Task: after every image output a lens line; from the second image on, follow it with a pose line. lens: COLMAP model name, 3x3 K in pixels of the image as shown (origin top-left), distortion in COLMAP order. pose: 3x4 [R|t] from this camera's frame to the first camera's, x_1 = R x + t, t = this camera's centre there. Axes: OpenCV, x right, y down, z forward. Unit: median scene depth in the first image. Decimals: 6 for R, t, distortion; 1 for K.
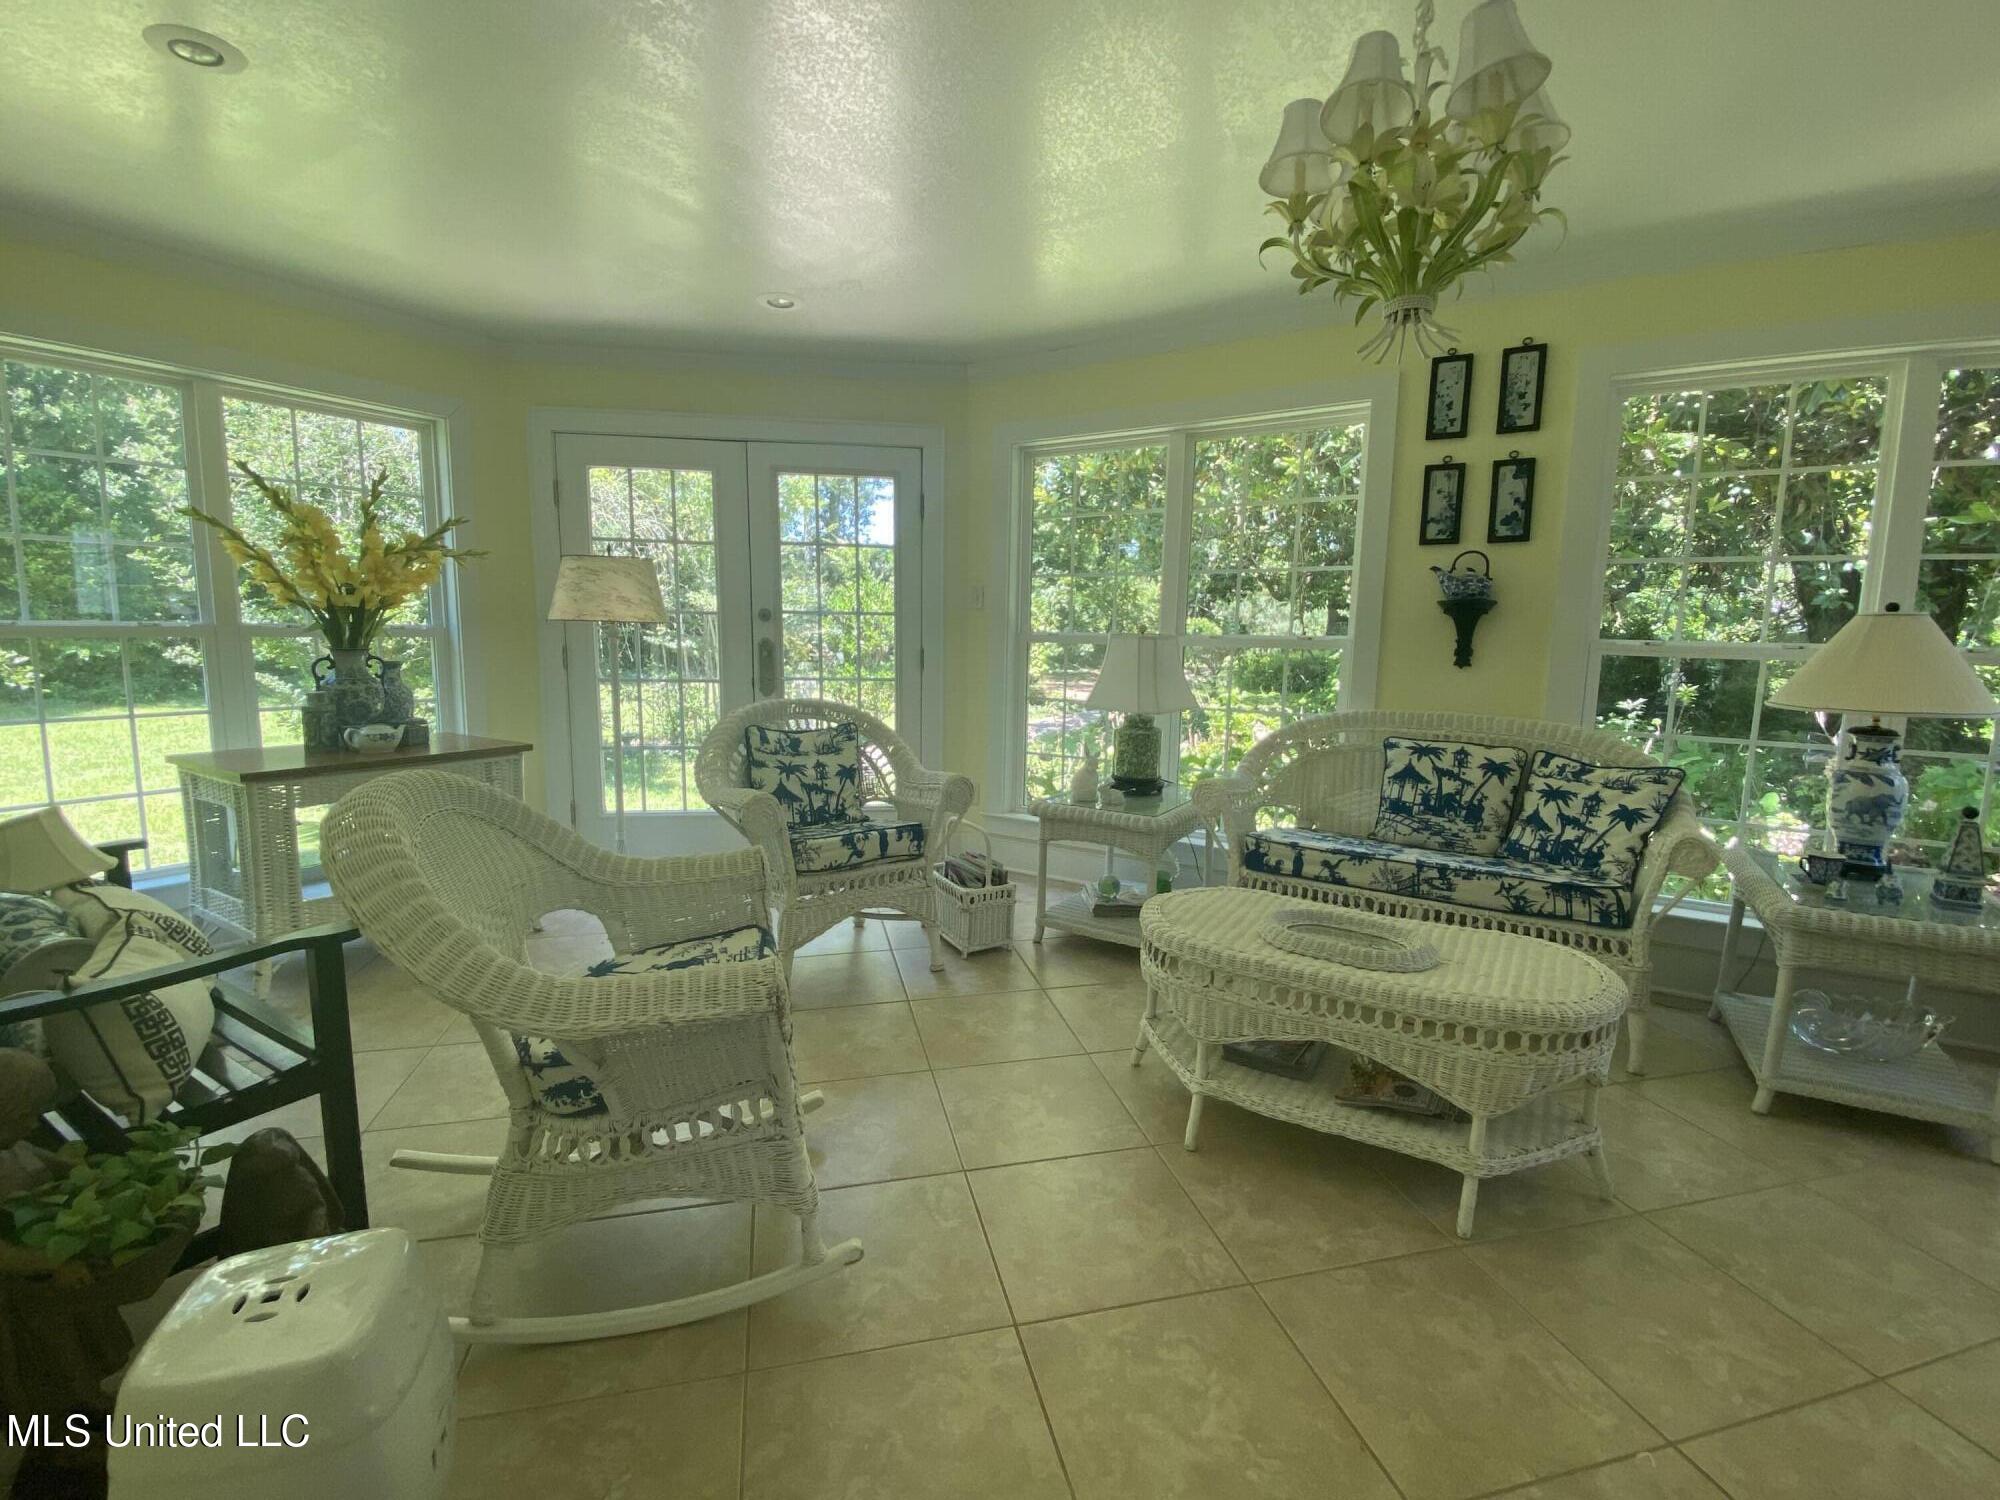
lens RADIAL K [[893.6, 0, 1000.0], [0, 893.6, 750.0], [0, 0, 1]] dist [-0.000072, 0.000076]
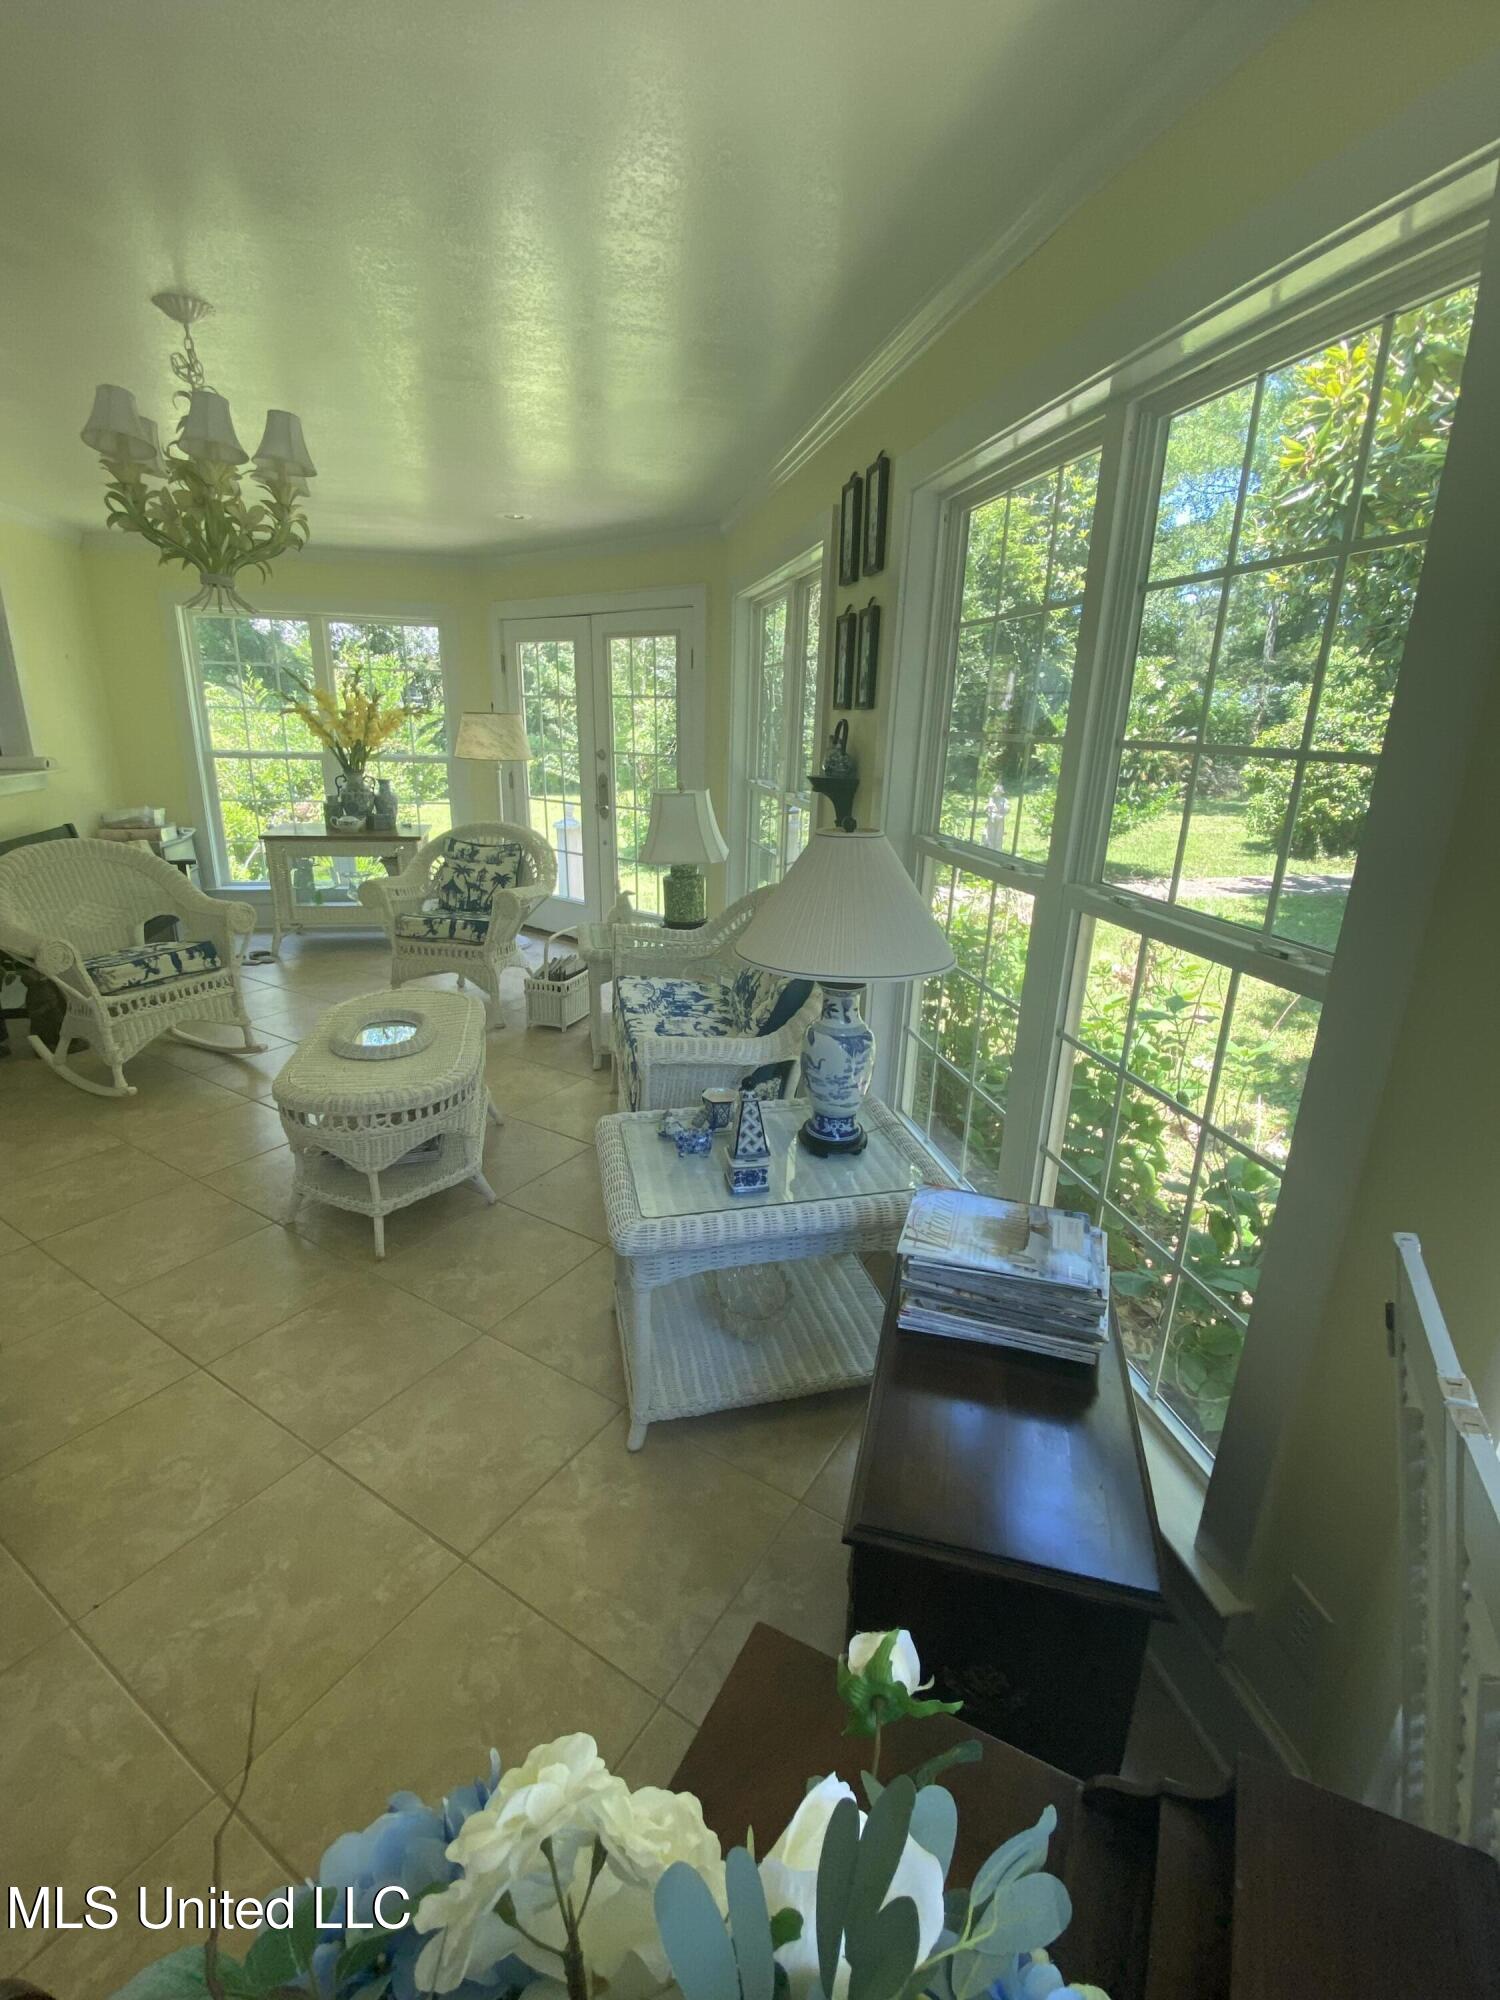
lens RADIAL K [[893.6, 0, 750.0], [0, 893.6, 1000.0], [0, 0, 1]] dist [-0.000072, 0.000076]
pose [[0.699141, 0.223665, -0.679099, 1.147280], [-0.119700, 0.973021, 0.197237, -0.118622], [0.704892, -0.056608, 0.707052, 0.299834]]
